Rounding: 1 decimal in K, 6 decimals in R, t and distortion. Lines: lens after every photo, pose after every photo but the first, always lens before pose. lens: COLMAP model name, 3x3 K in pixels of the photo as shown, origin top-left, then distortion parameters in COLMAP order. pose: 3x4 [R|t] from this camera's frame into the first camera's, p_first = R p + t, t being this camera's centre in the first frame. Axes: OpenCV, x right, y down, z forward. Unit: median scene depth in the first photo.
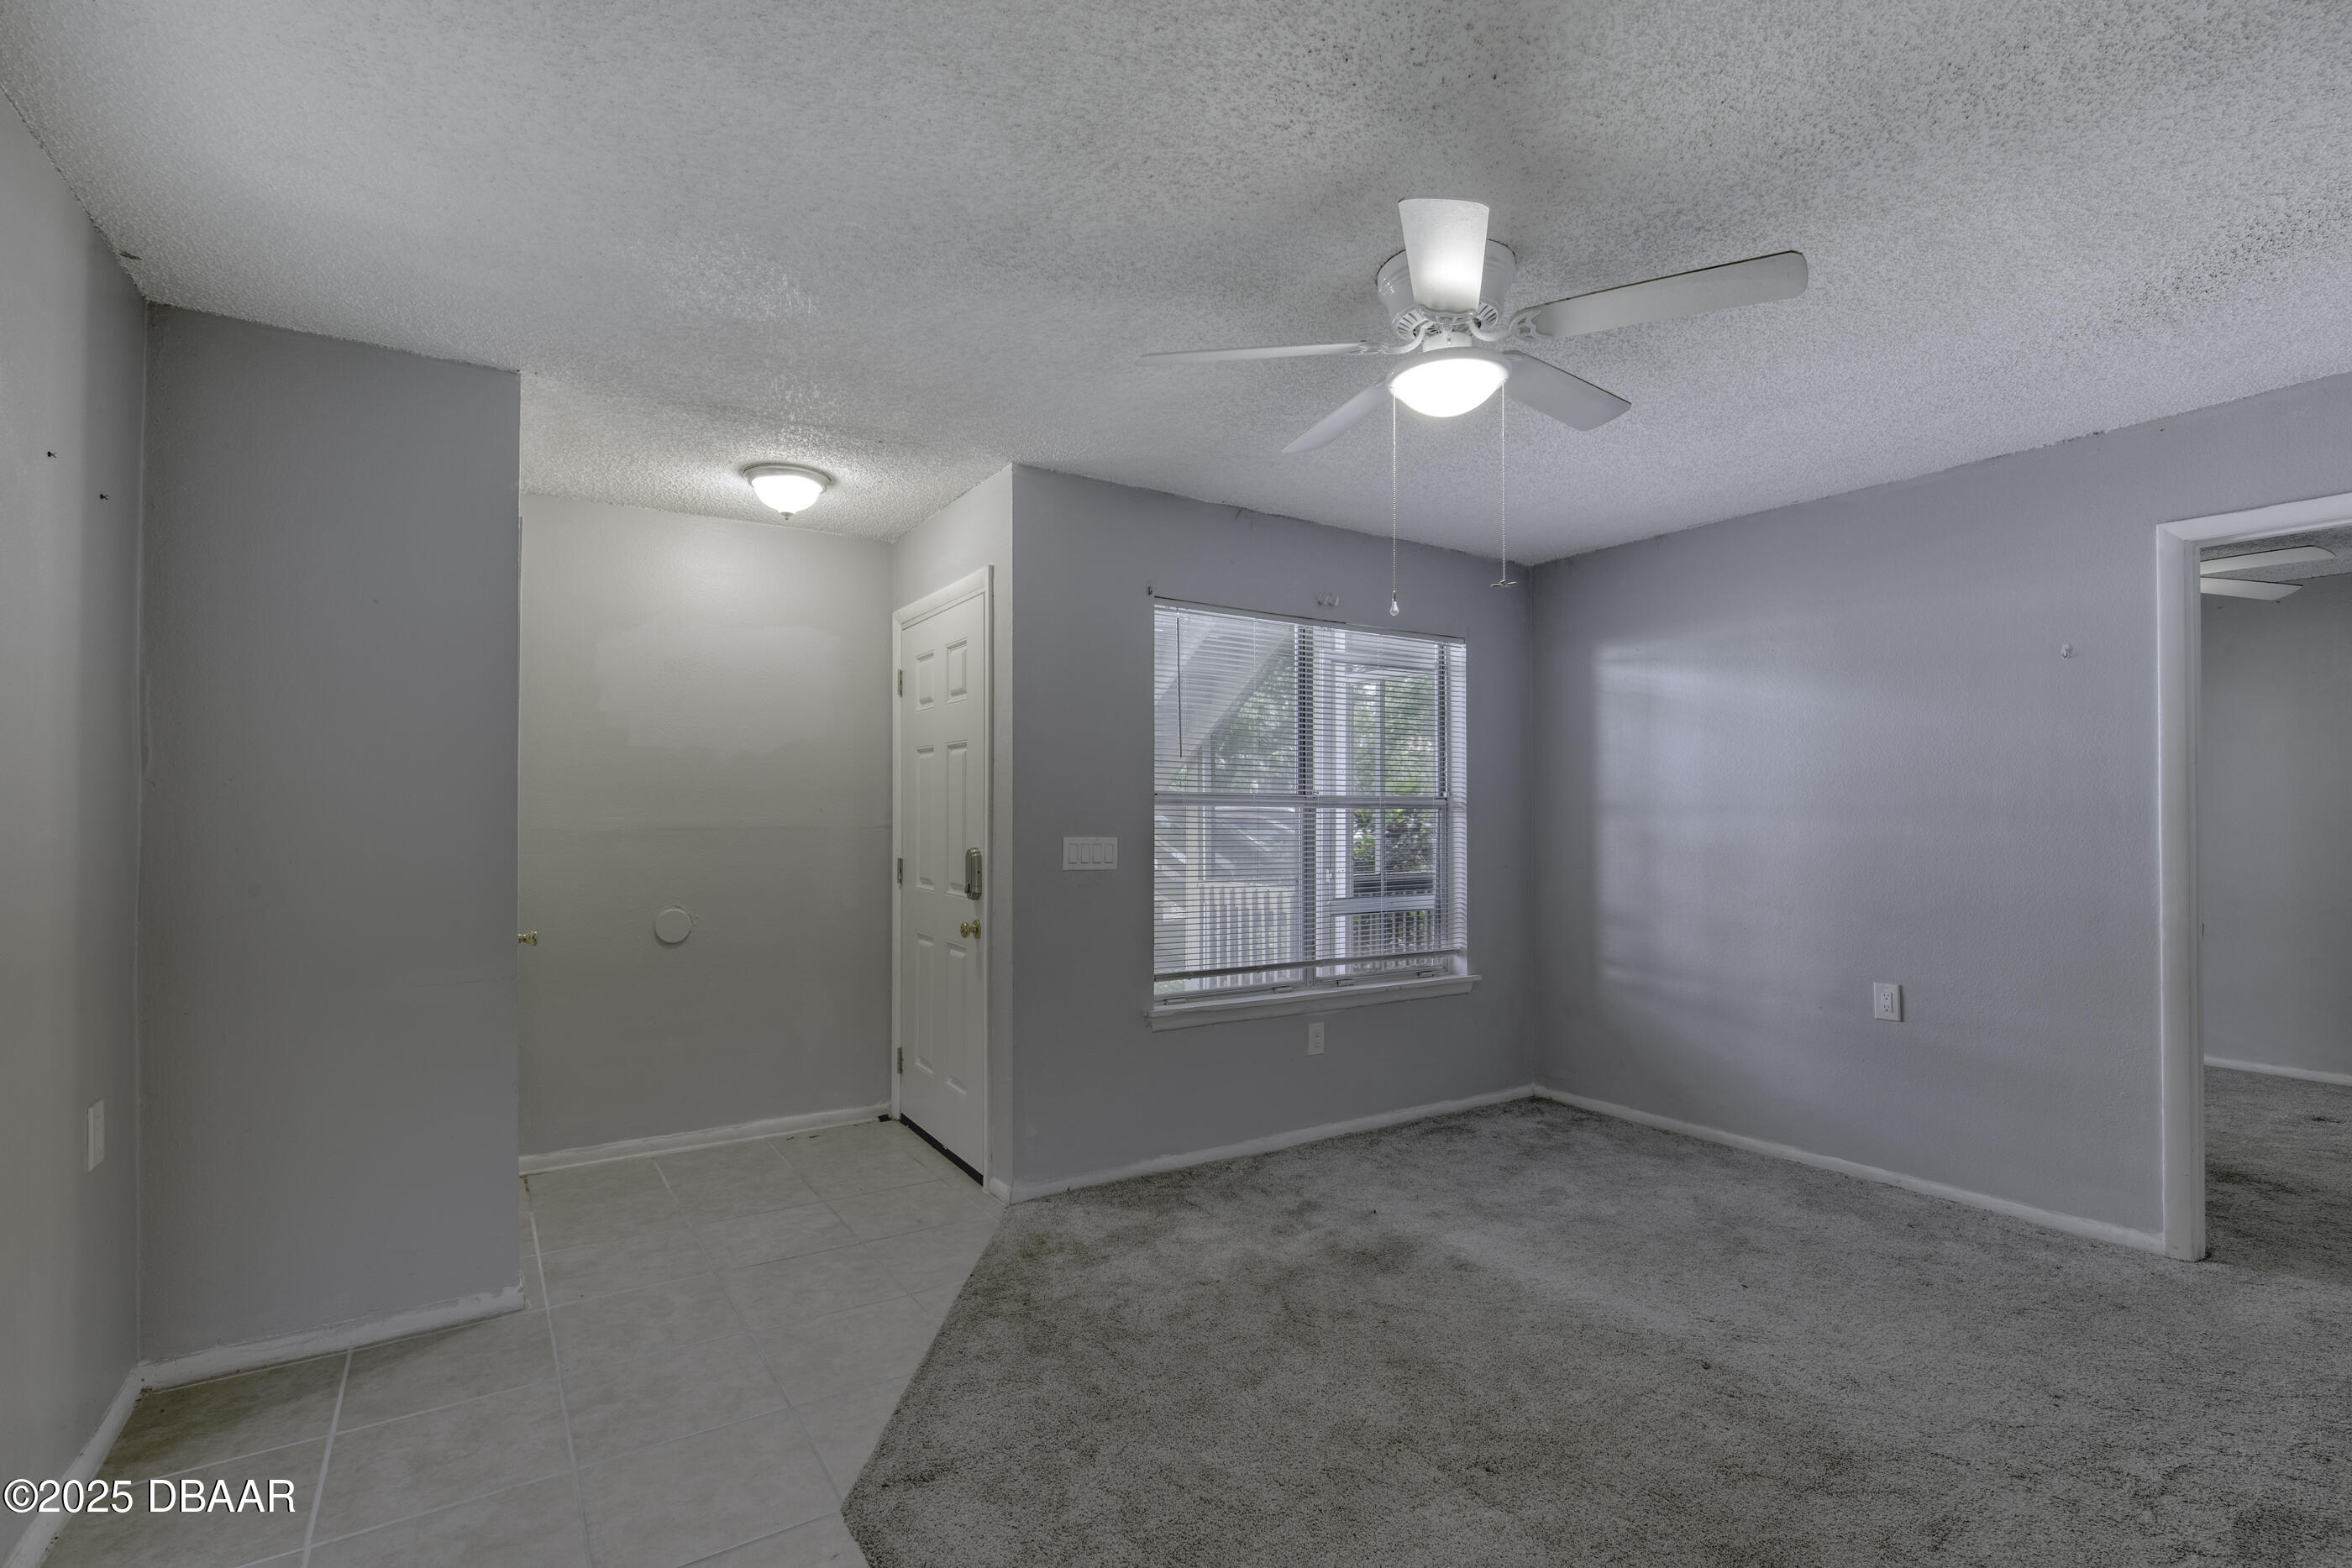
lens RADIAL K [[1086.2, 0, 1167.4], [0, 1086.2, 798.0], [0, 0, 1]] dist [-0.001418, 0.000279]
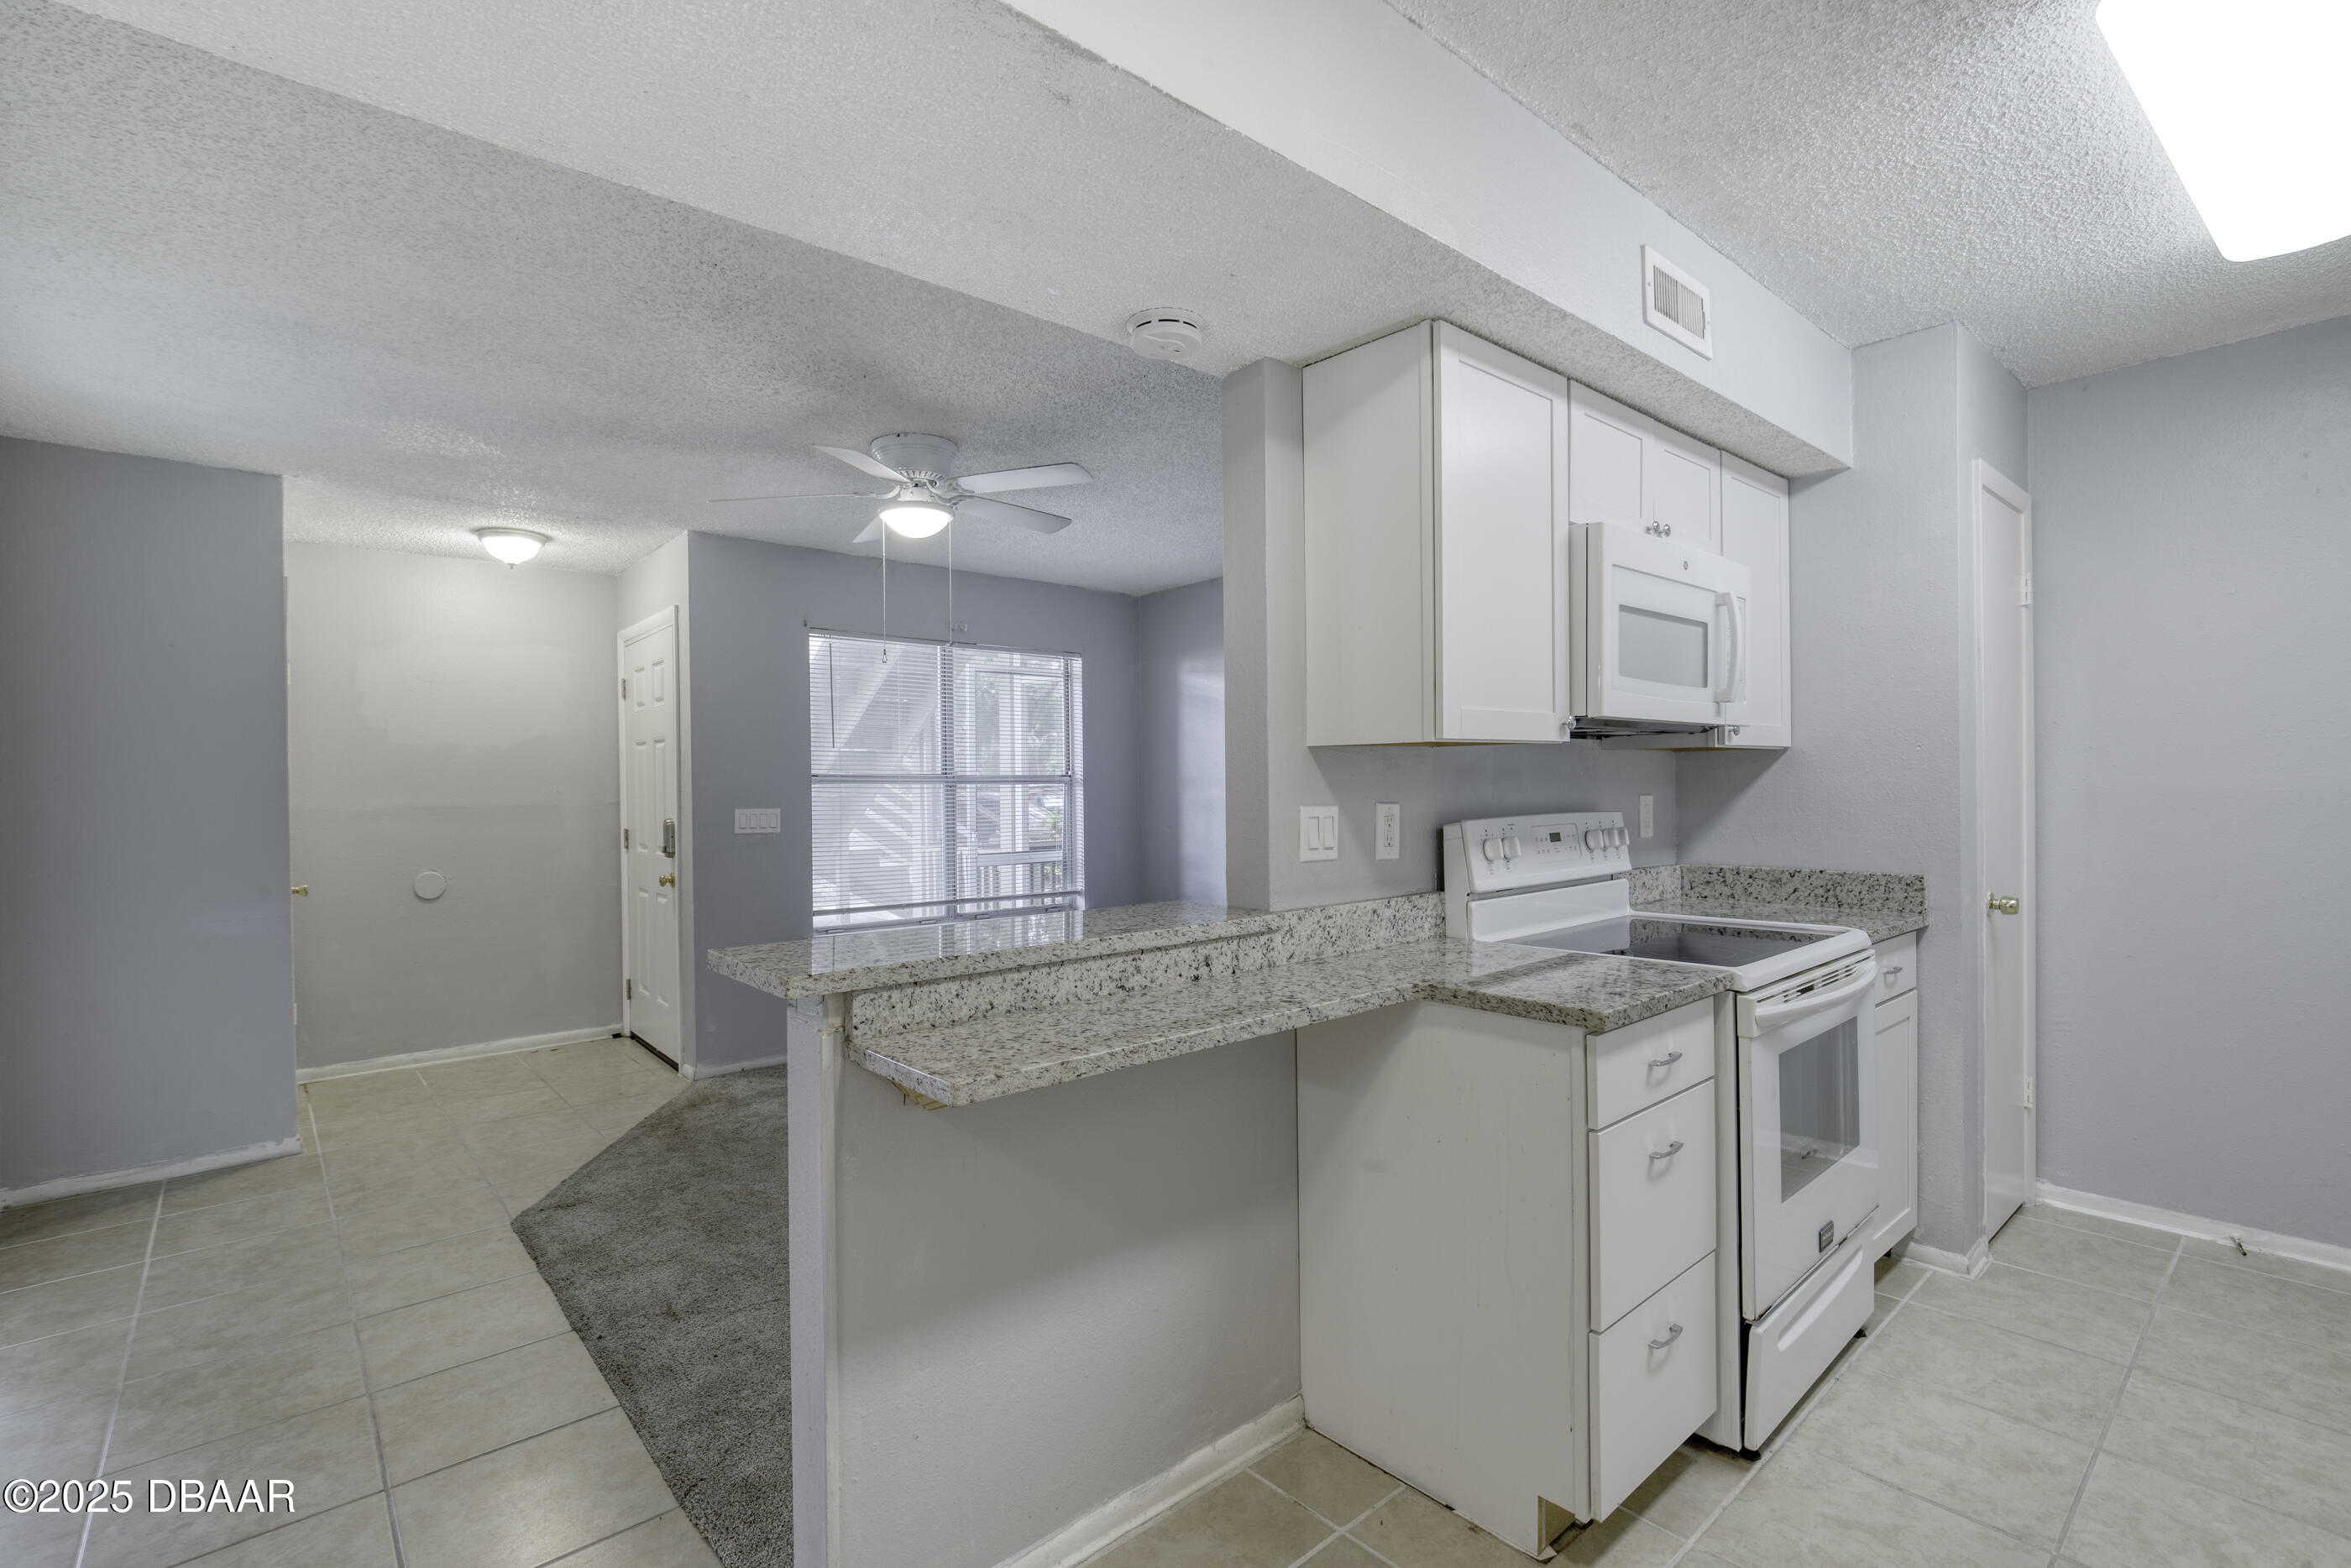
lens RADIAL K [[1072.7, 0, 1159.7], [0, 1072.7, 785.8], [0, 0, 1]] dist [-0.017800, 0.008878]
pose [[0.990644, -0.013842, 0.135769, 0.241433], [0.012096, 0.999833, 0.013677, -0.004534], [-0.135936, -0.011906, 0.990646, -0.374266]]
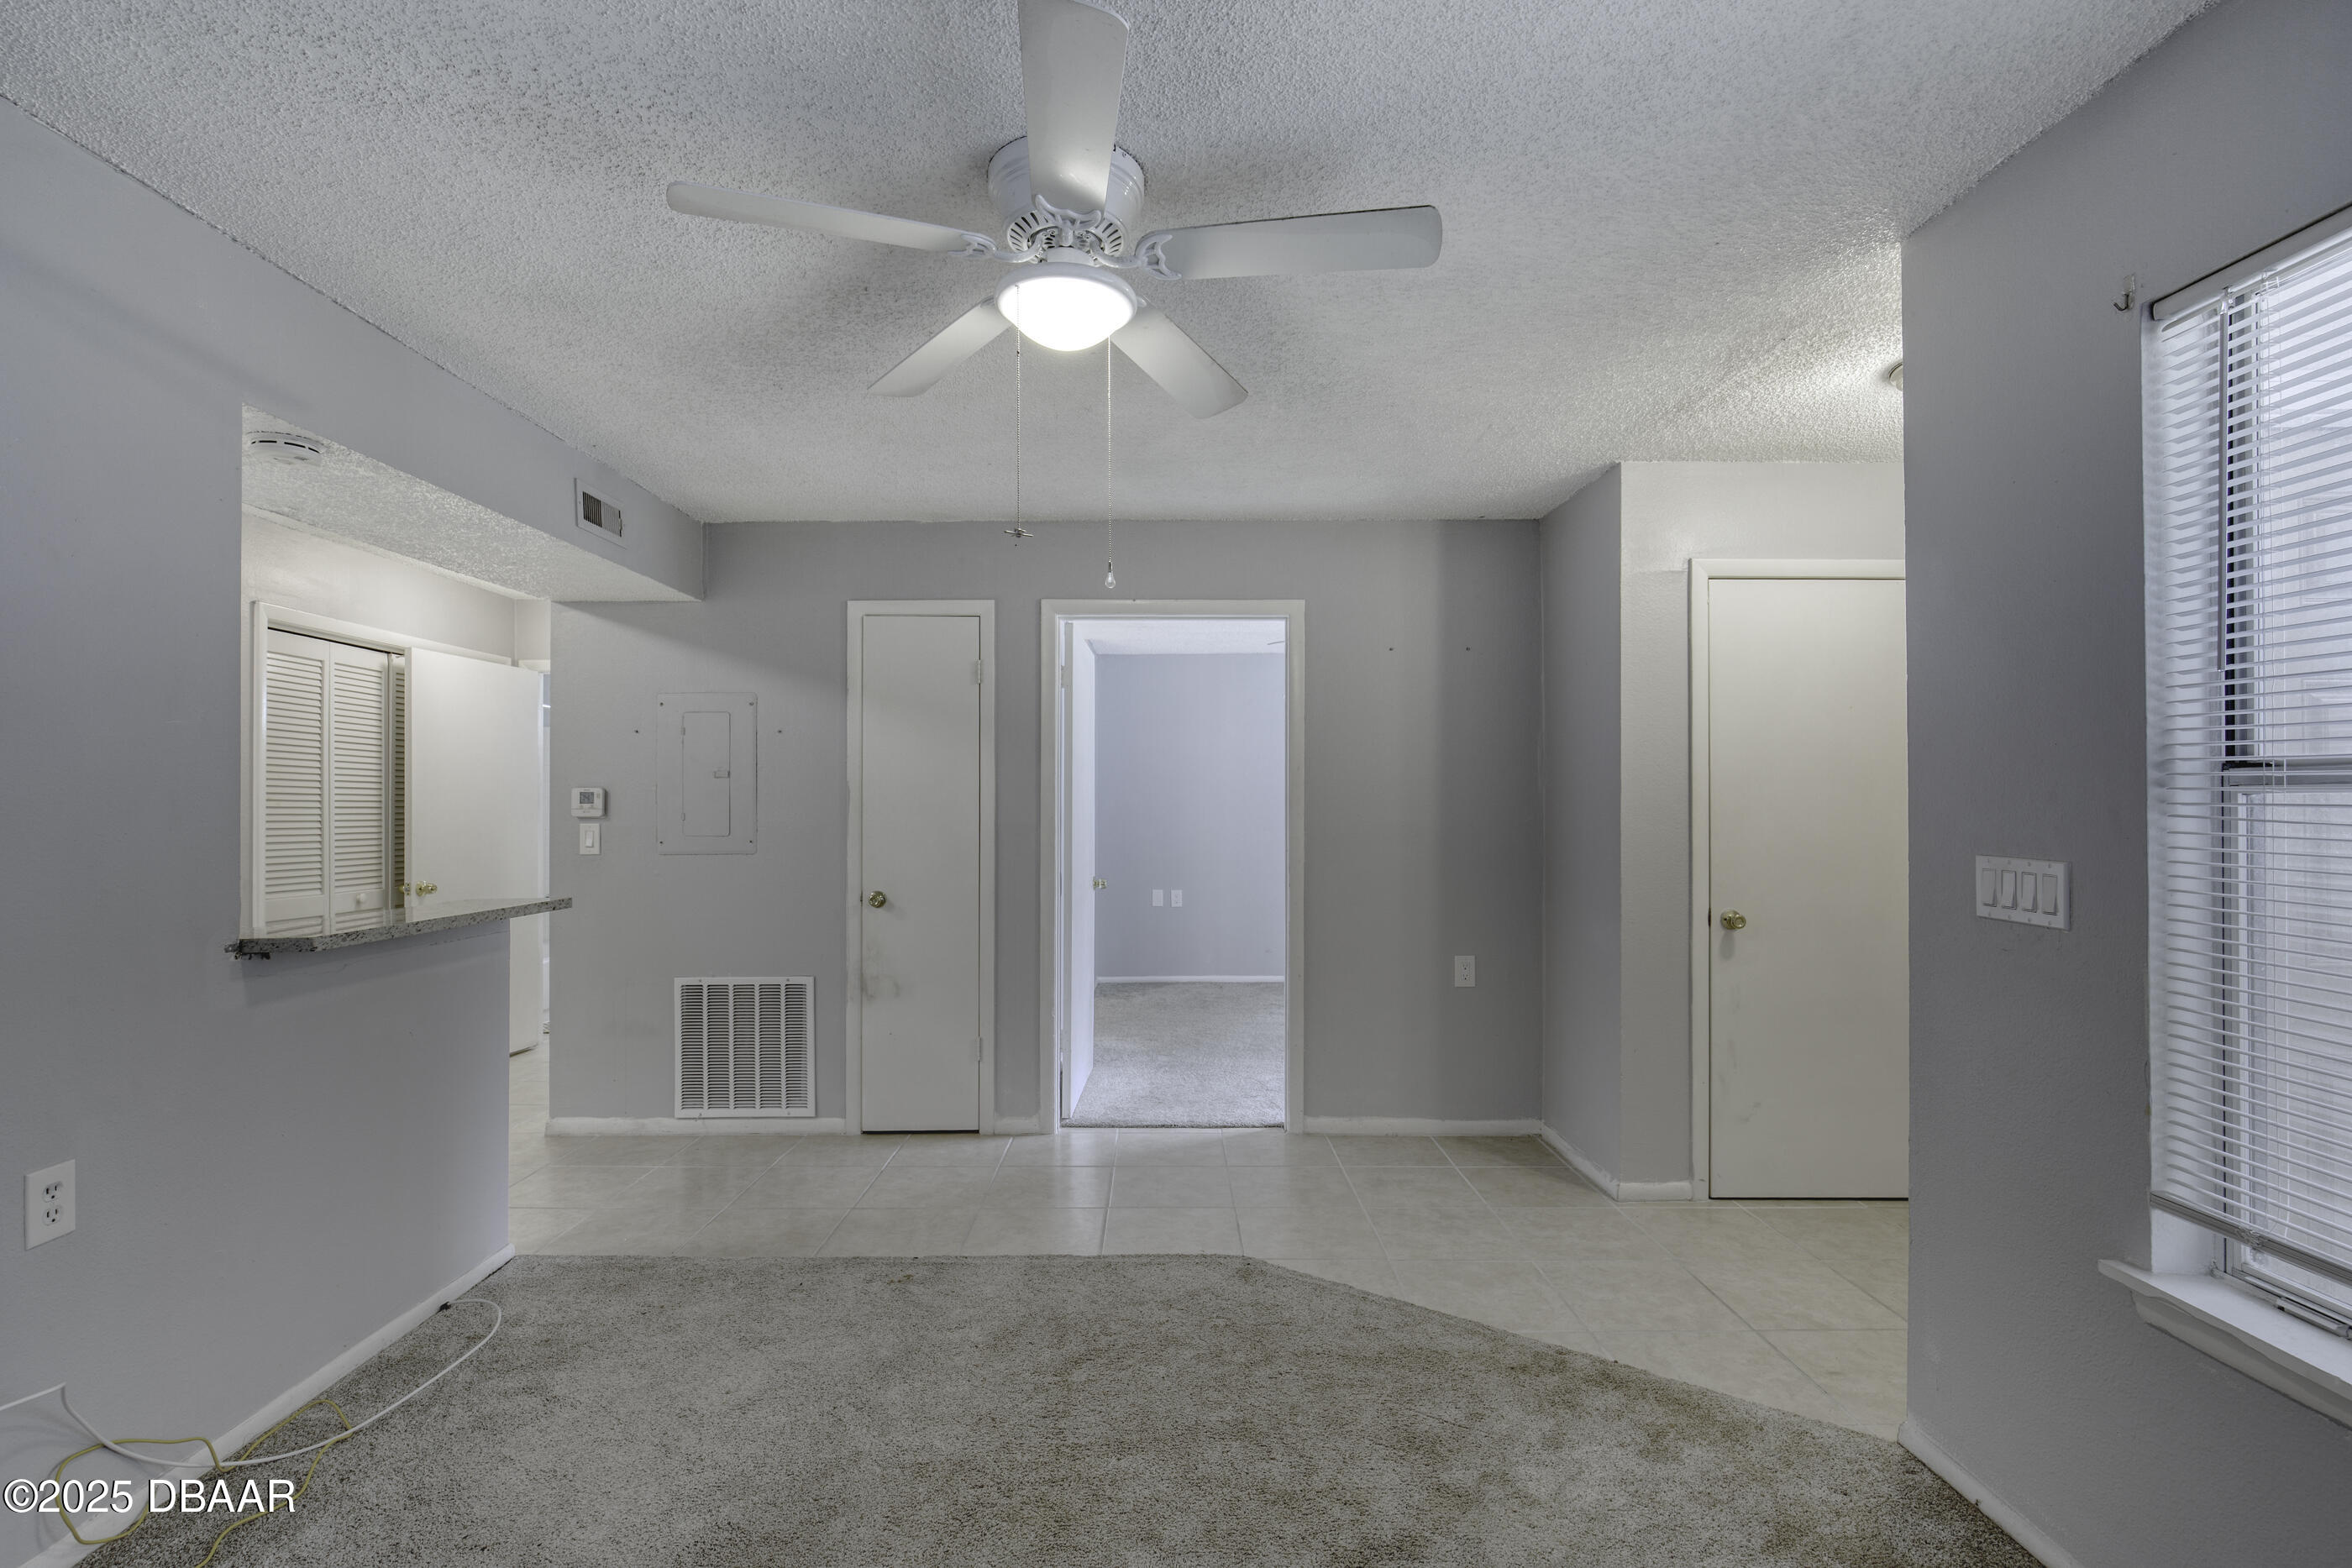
lens RADIAL K [[1088.4, 0, 1158.0], [0, 1088.4, 796.9], [0, 0, 1]] dist [-0.012609, 0.000801]
pose [[-0.543651, -0.008152, -0.839272, 0.575245], [0.012467, 0.999764, -0.017786, 0.010922], [0.839219, -0.020132, -0.543421, 0.936215]]
